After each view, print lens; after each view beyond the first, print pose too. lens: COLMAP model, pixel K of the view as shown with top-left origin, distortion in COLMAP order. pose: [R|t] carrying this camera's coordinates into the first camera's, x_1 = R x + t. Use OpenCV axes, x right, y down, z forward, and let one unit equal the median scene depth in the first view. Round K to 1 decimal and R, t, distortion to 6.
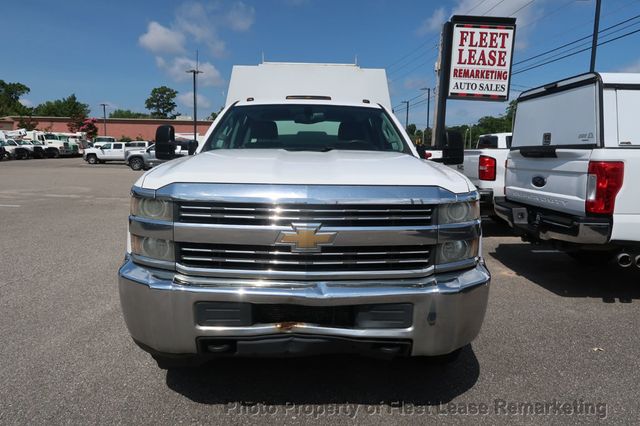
lens RADIAL K [[445.2, 0, 318.2], [0, 445.2, 215.2], [0, 0, 1]] dist [-0.034601, 0.015661]
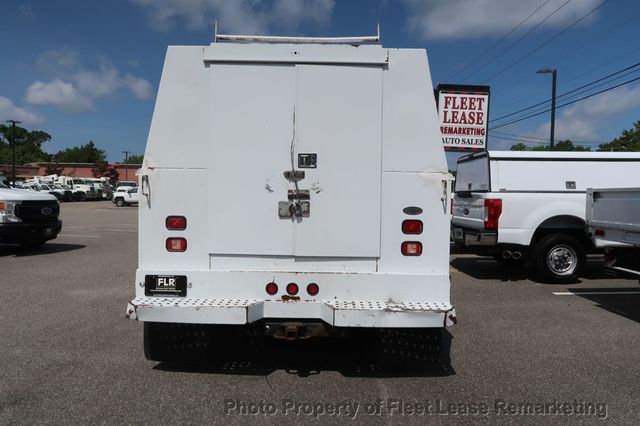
lens RADIAL K [[445.2, 0, 317.2], [0, 445.2, 215.2], [0, 0, 1]] dist [-0.034601, 0.015661]
pose [[0.999858, -0.001561, -0.016805, -0.009545], [-0.000076, 0.995292, -0.096927, 0.027627], [0.016877, 0.096914, 0.995150, -0.189760]]
